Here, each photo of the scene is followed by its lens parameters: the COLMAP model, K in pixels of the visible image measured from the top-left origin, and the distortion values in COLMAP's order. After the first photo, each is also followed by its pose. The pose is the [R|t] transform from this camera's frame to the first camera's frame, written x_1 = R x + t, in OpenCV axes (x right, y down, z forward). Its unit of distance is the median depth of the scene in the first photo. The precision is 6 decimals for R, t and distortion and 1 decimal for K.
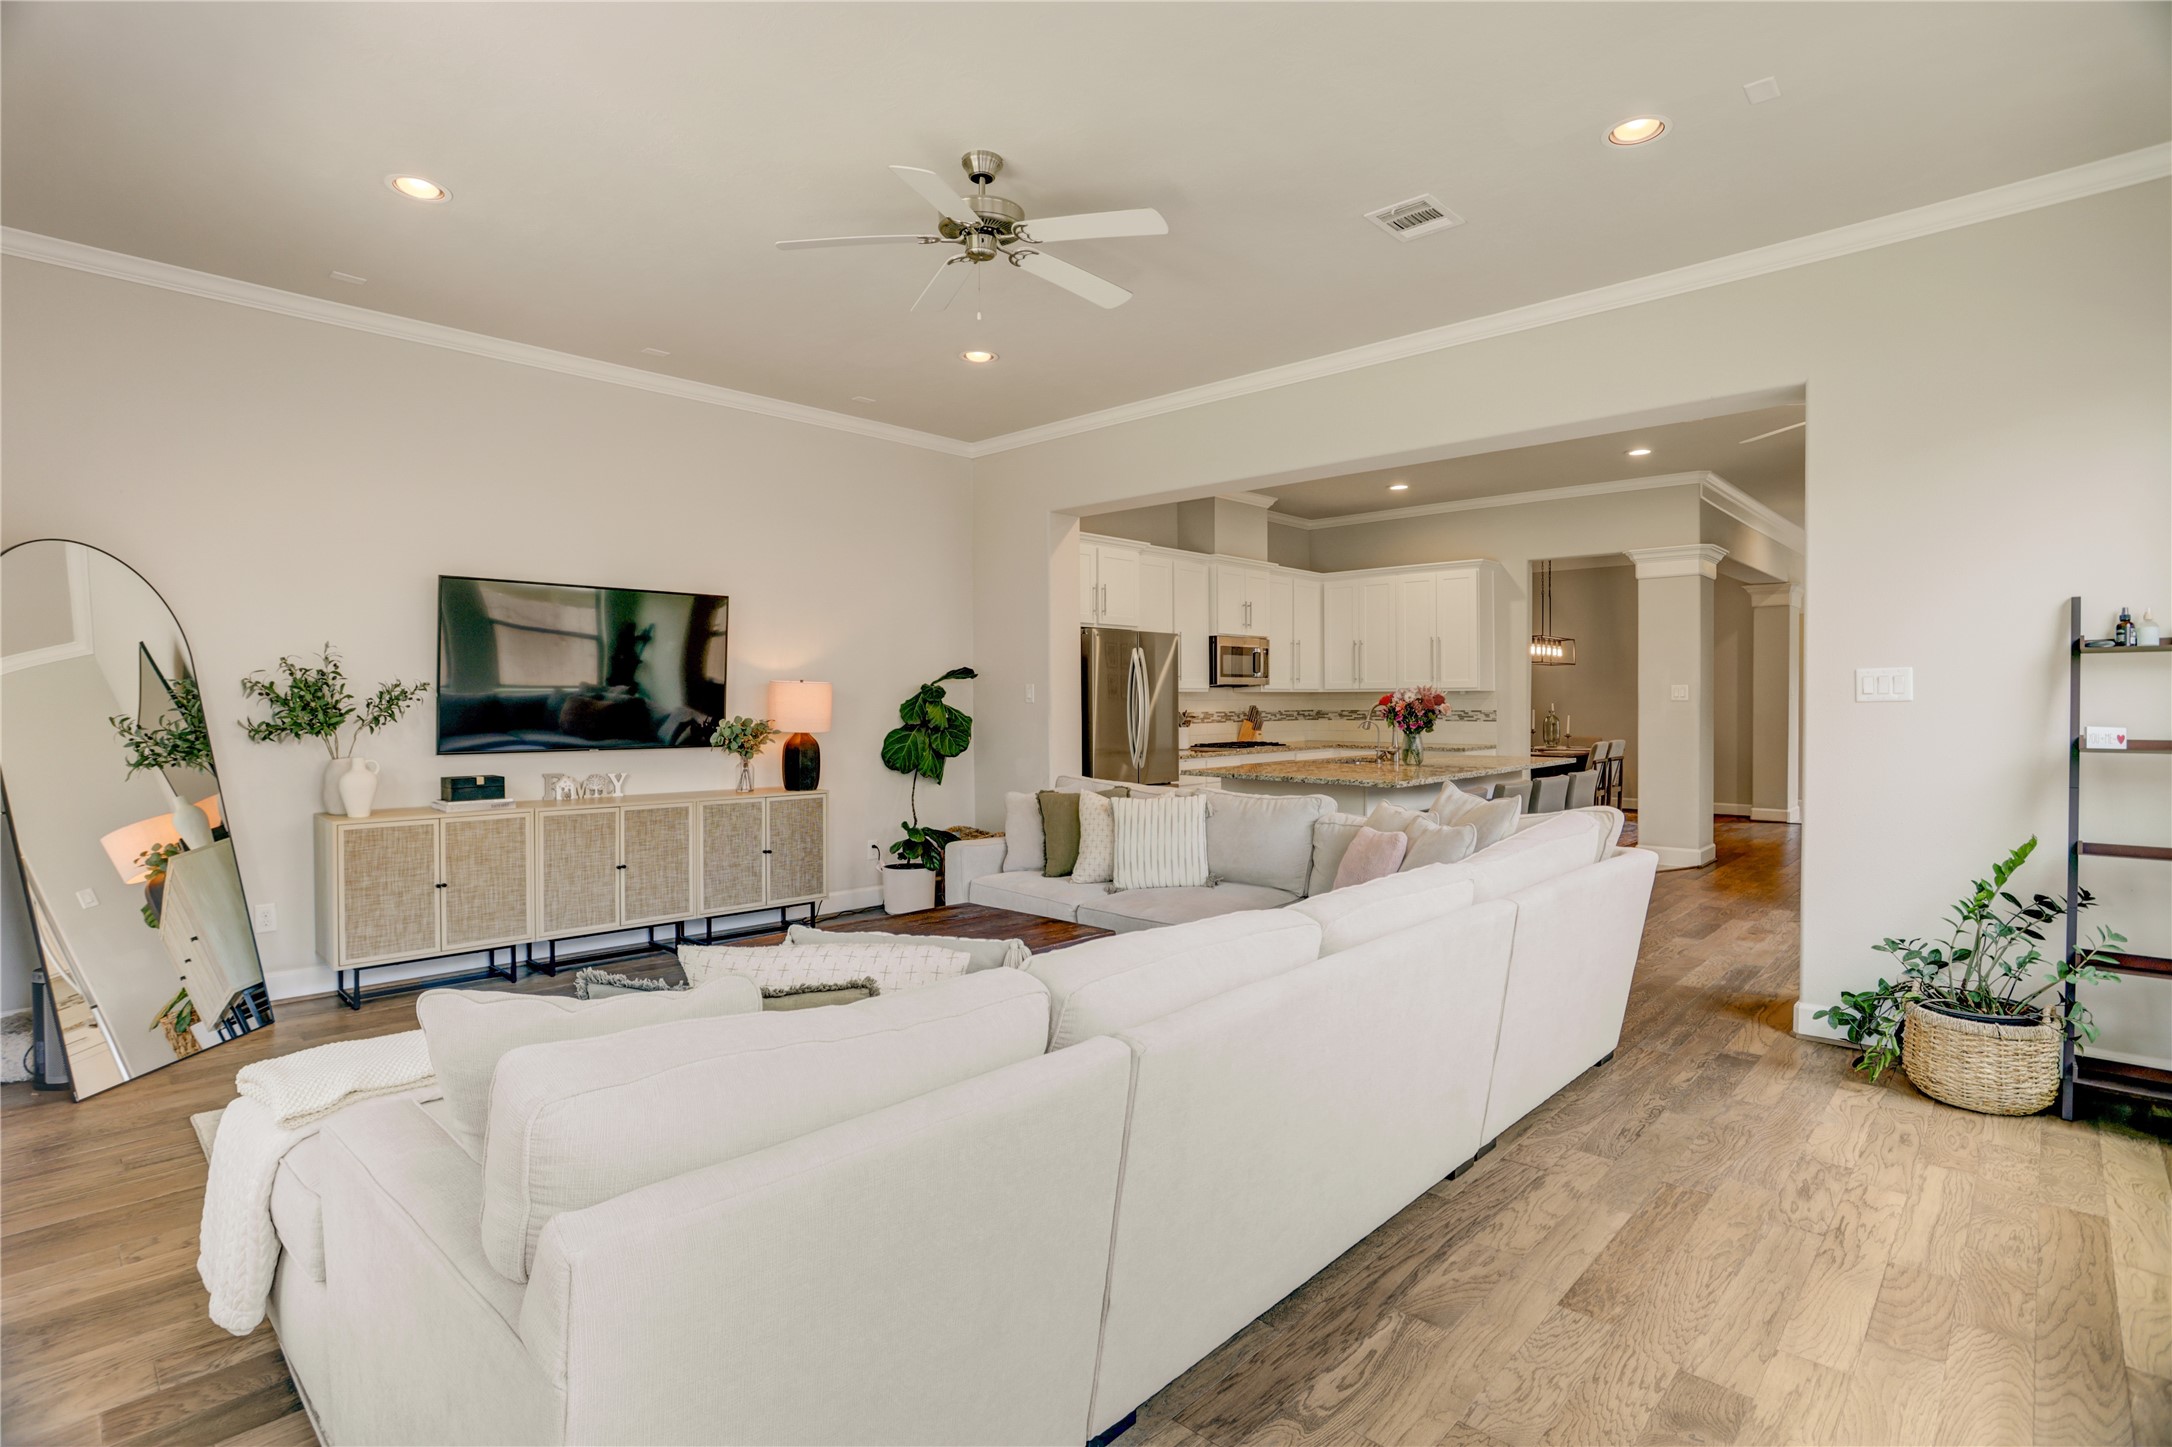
lens RADIAL K [[1070.5, 0, 1078.4], [0, 1070.5, 718.1], [0, 0, 1]] dist [-0.068217, 0.030486]
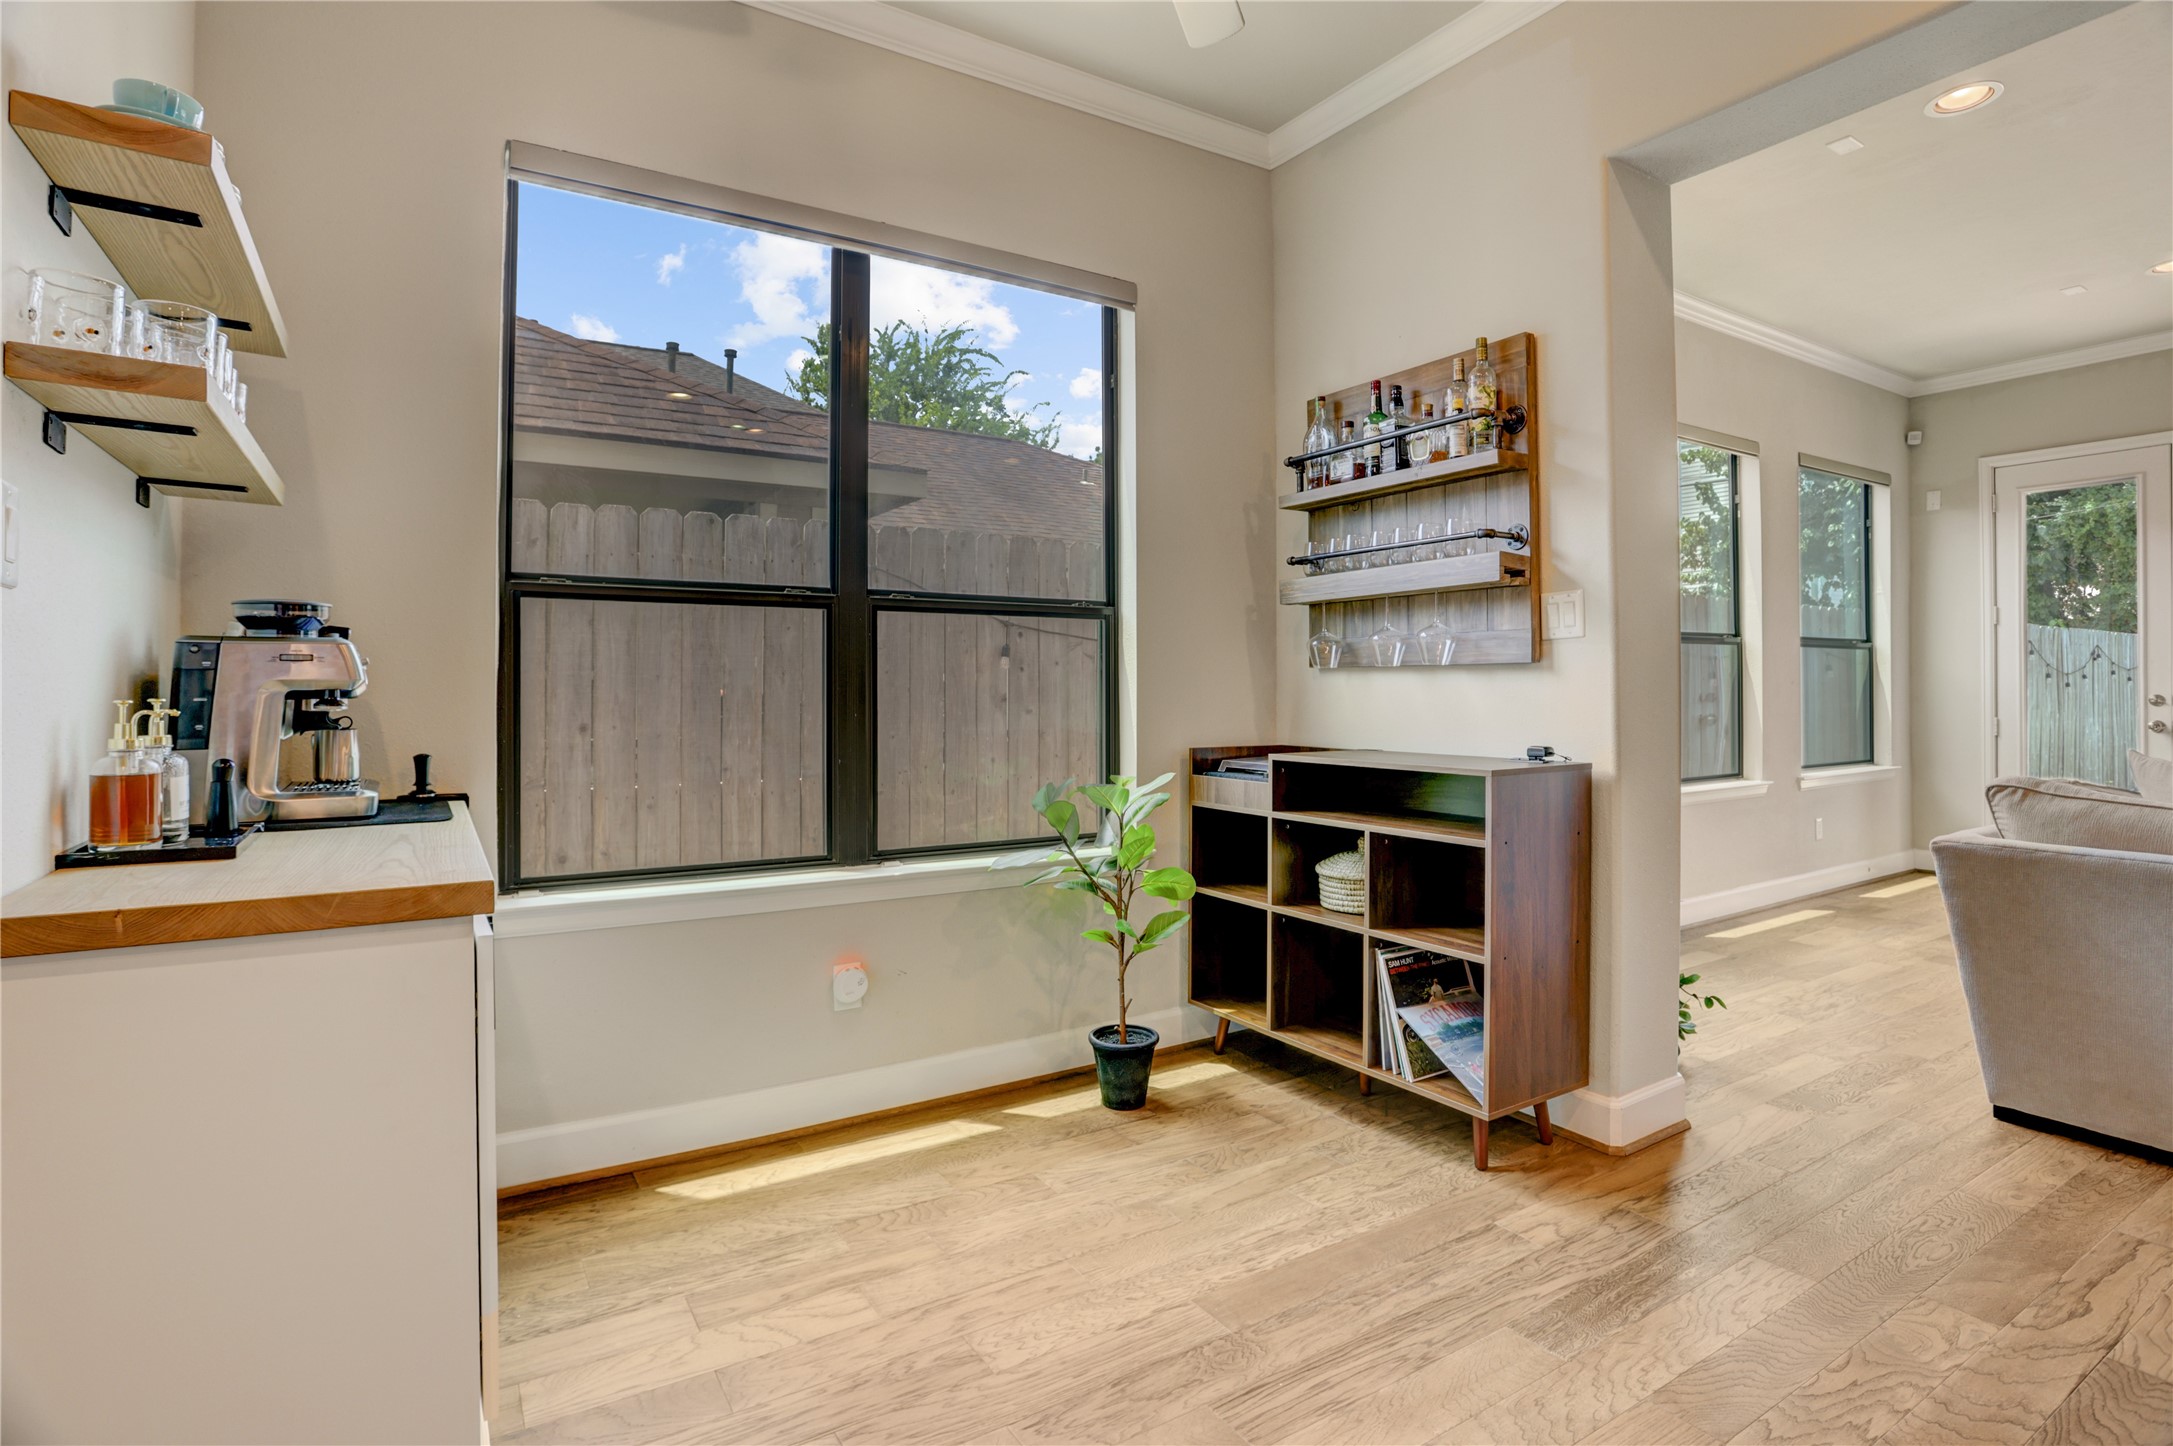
lens RADIAL K [[1073.6, 0, 1082.3], [0, 1073.6, 679.5], [0, 0, 1]] dist [-0.081464, 0.038790]
pose [[-0.967259, 0.006275, 0.253713, 0.417189], [0.008547, 0.999933, 0.007853, 0.000922], [-0.253647, 0.009765, -0.967248, 0.820155]]
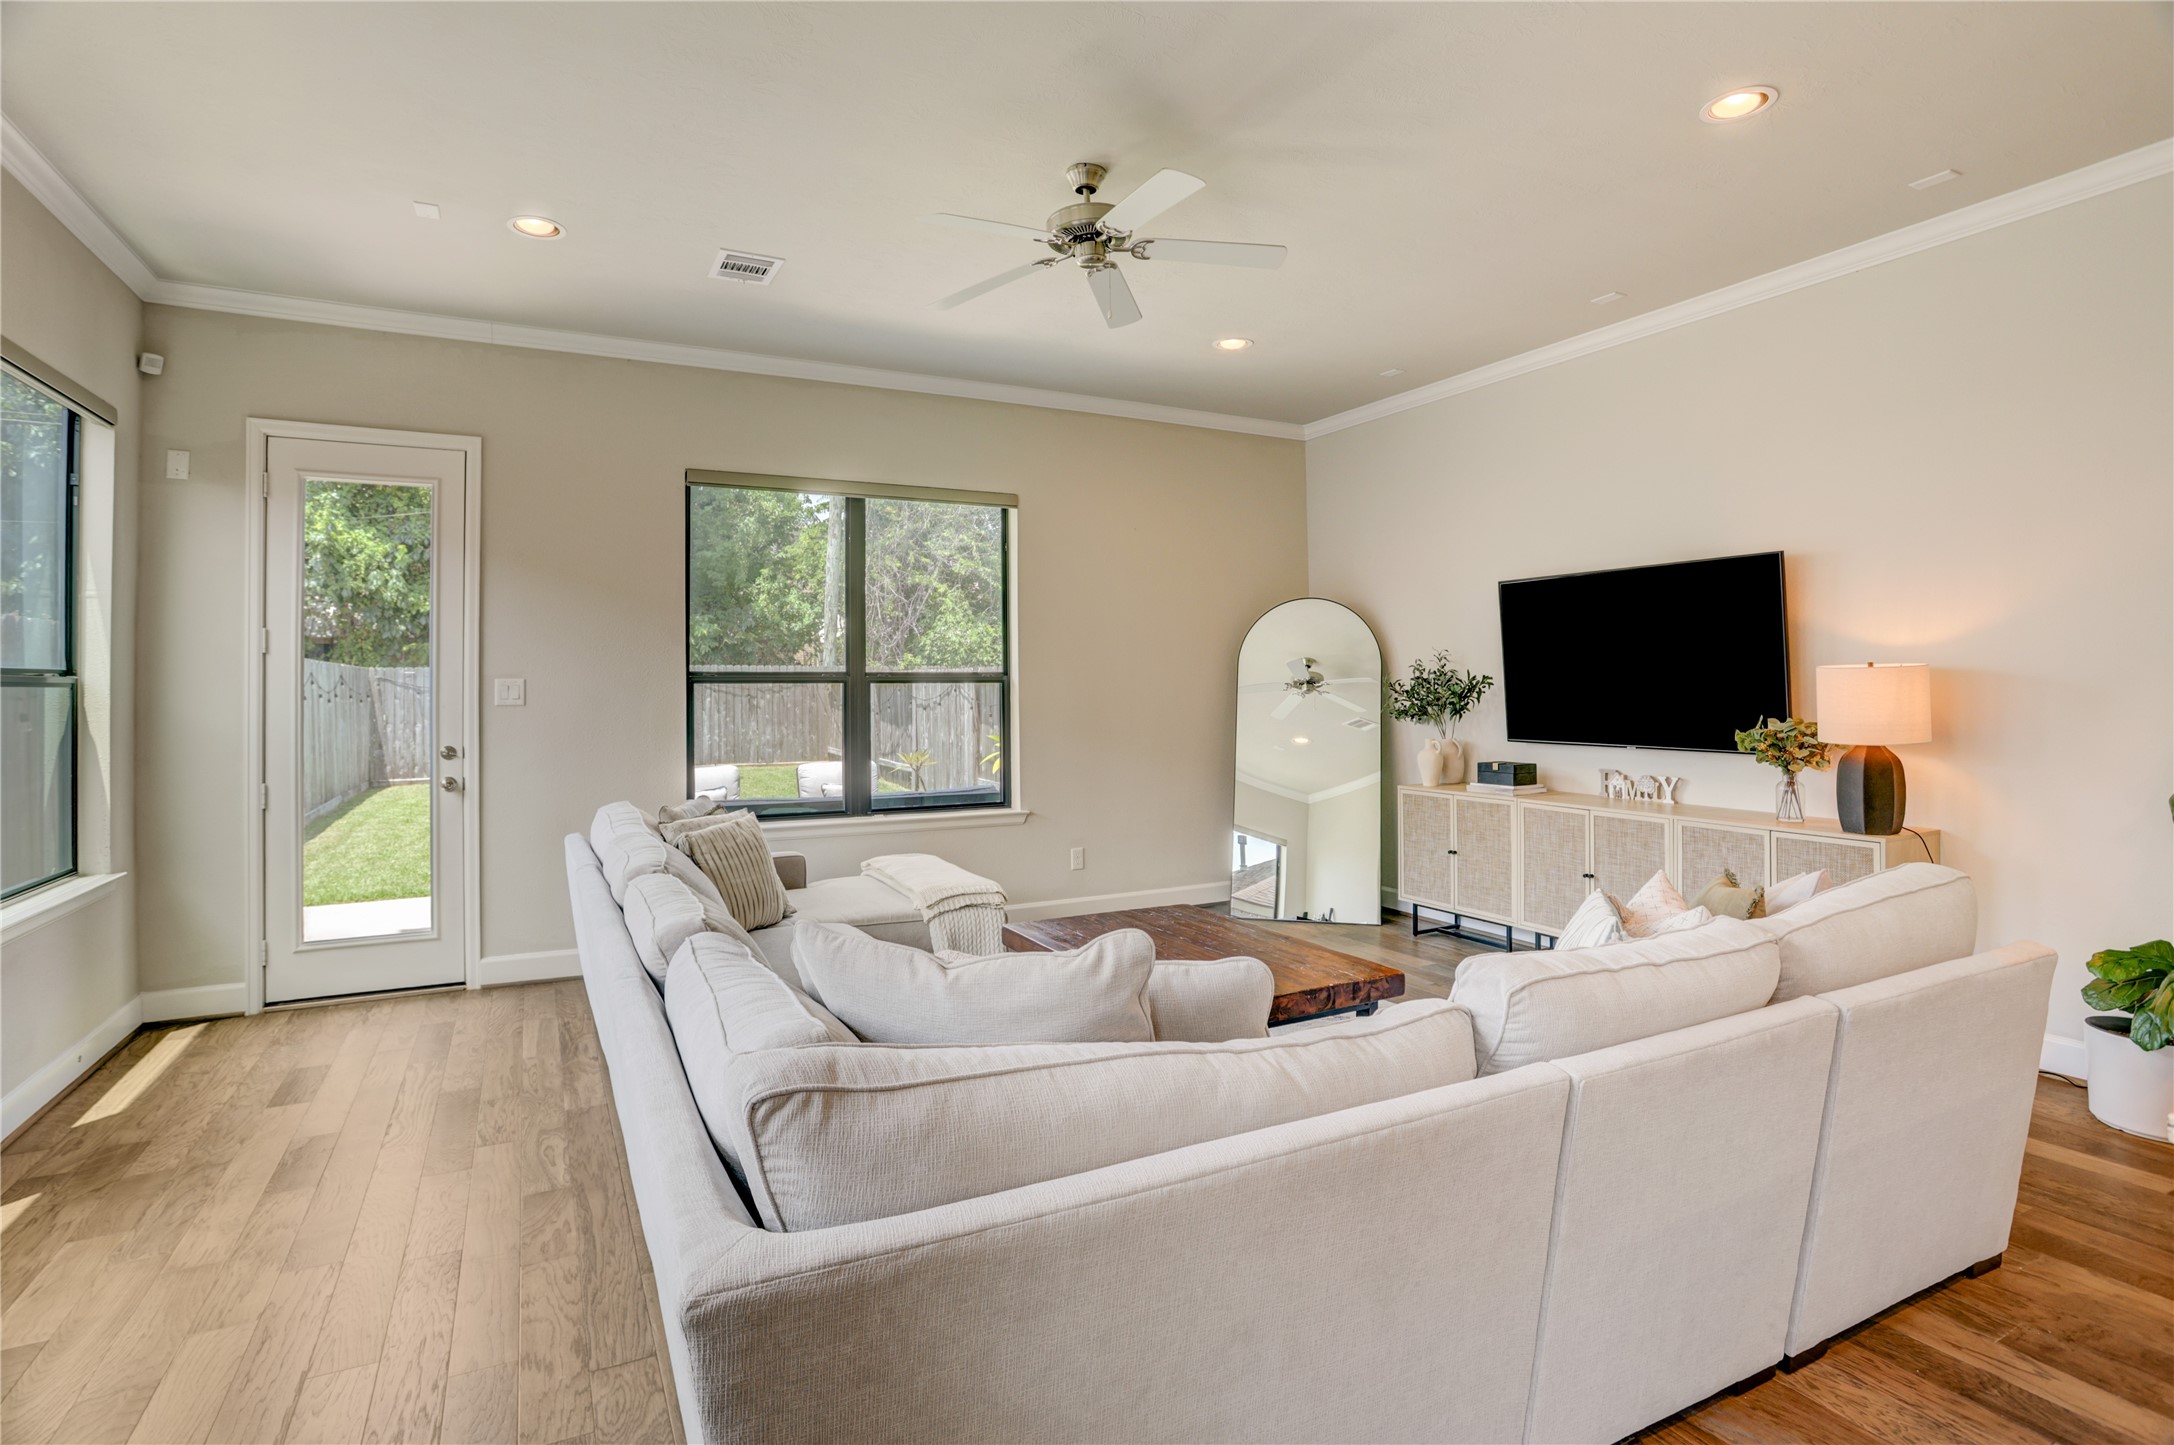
lens RADIAL K [[1074.1, 0, 1082.8], [0, 1074.1, 679.0], [0, 0, 1]] dist [-0.081464, 0.038790]
pose [[-0.324959, -0.003386, -0.945722, 0.340963], [-0.005998, 0.999981, -0.001519, -0.015465], [0.945709, 0.005179, -0.324973, 0.522620]]
